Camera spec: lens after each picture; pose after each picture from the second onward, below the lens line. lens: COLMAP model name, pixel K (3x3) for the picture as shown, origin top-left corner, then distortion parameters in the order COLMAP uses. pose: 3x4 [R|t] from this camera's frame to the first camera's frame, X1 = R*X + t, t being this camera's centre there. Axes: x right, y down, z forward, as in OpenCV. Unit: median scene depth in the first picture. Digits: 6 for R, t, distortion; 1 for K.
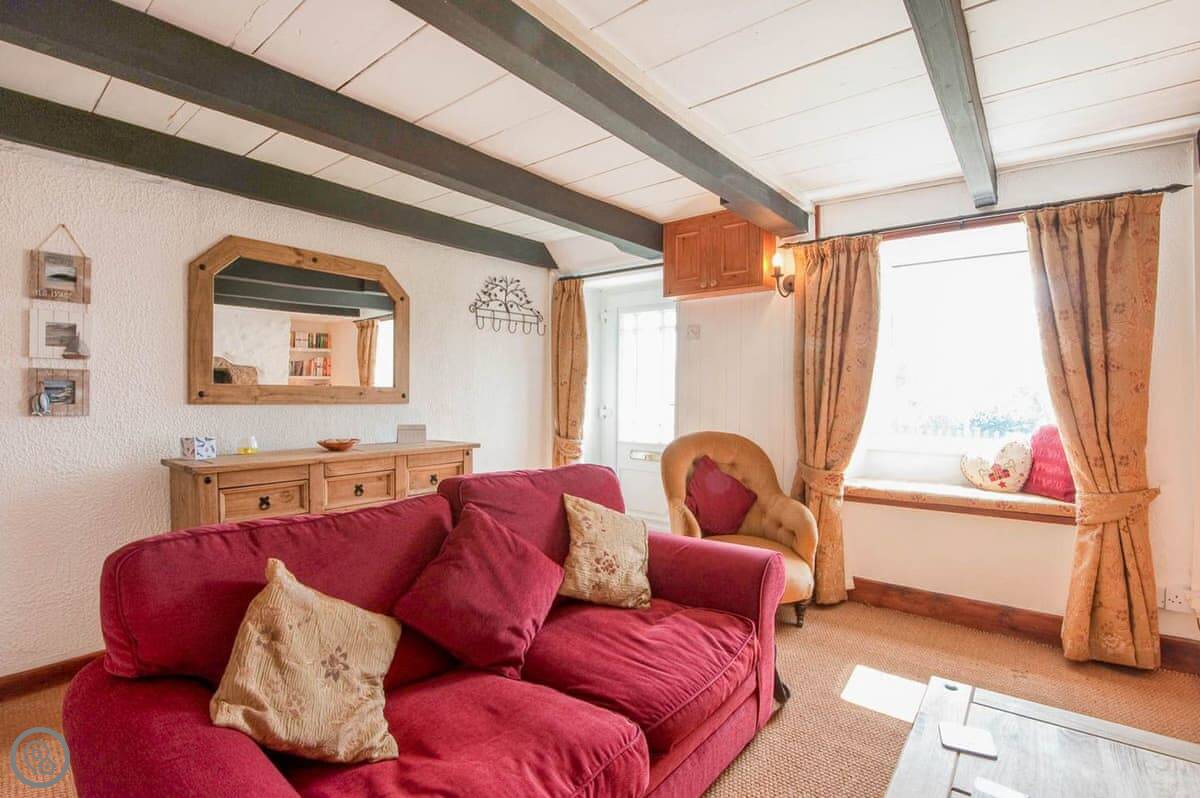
lens RADIAL K [[553.1, 0, 600.0], [0, 553.1, 399.0], [0, 0, 1]] dist [-0.000575, -0.025902]
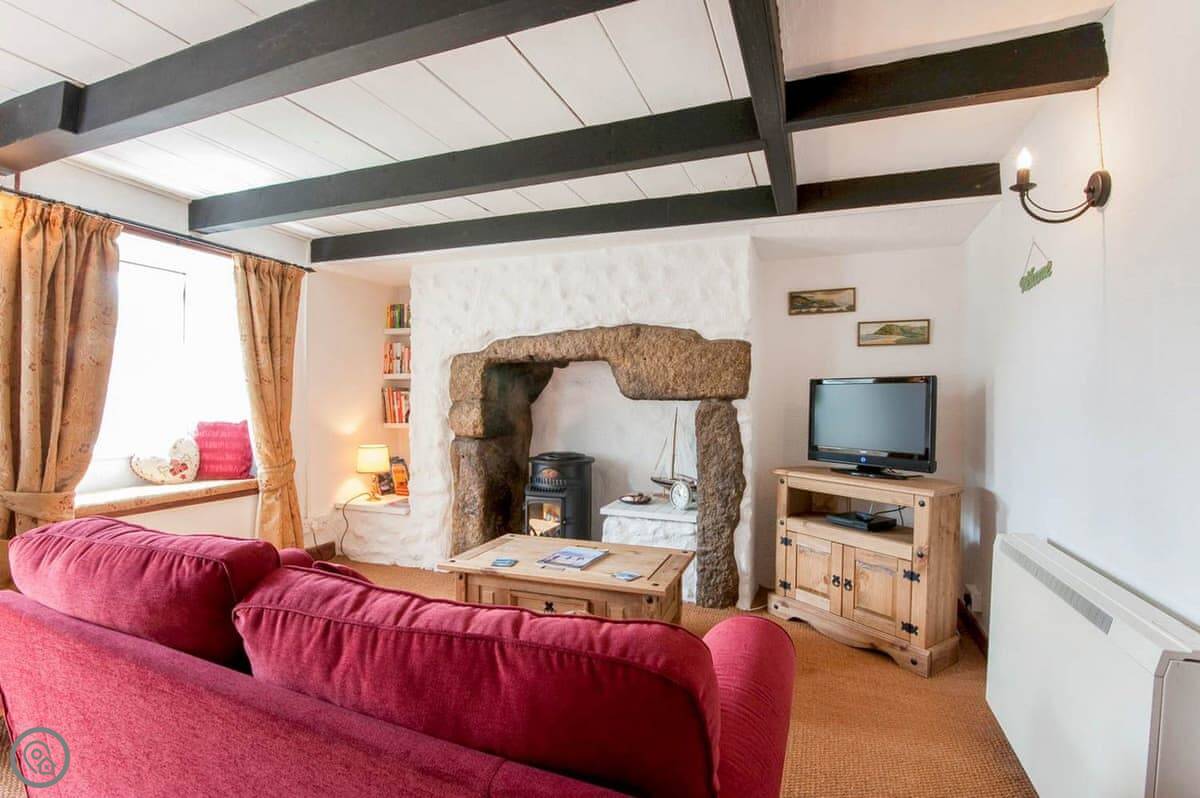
lens RADIAL K [[553.1, 0, 600.0], [0, 553.1, 399.0], [0, 0, 1]] dist [-0.000575, -0.025902]
pose [[-0.298867, -0.003262, 0.954289, -0.663868], [-0.000105, 0.999994, 0.003385, -0.009978], [-0.954295, 0.000911, -0.298866, 0.561344]]
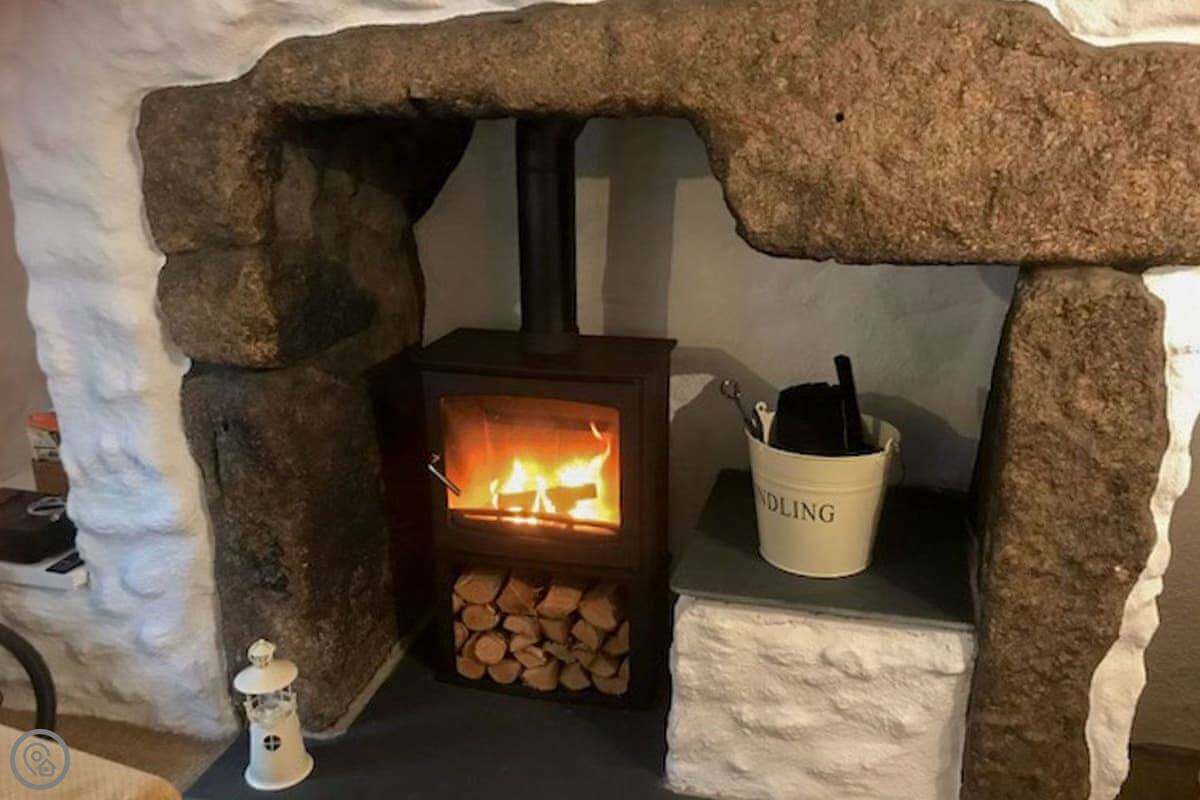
lens RADIAL K [[849.0, 0, 600.0], [0, 849.0, 400.0], [0, 0, 1]] dist [-0.029935, -0.000907]
pose [[-0.412157, -0.277781, 0.867735, 0.069141], [0.008777, 0.951136, 0.308648, -0.092126], [-0.911071, 0.134827, -0.389579, 0.458060]]
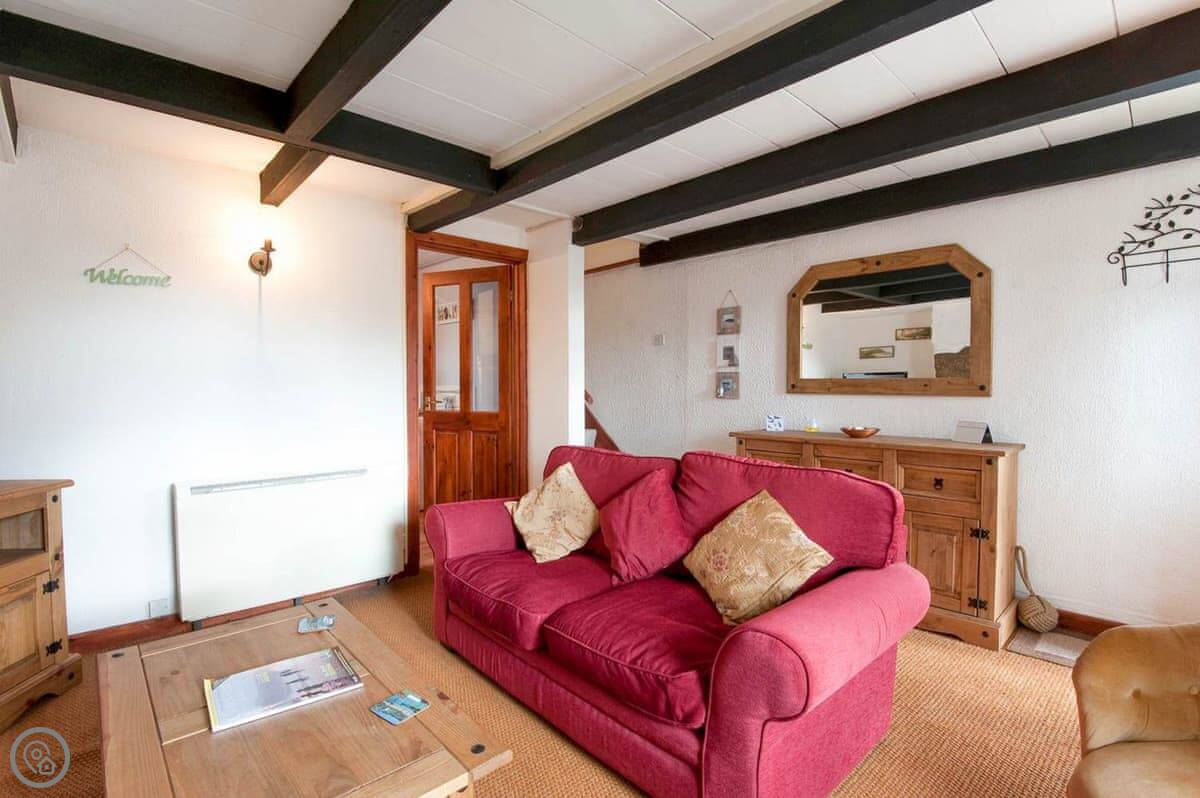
lens RADIAL K [[566.8, 0, 586.6], [0, 566.8, 391.9], [0, 0, 1]] dist [-0.008693, -0.022062]
pose [[-0.163502, 0.006124, -0.986524, 0.734510], [-0.009895, 0.999920, 0.007848, -0.000168], [0.986493, 0.011045, -0.163429, 0.666441]]
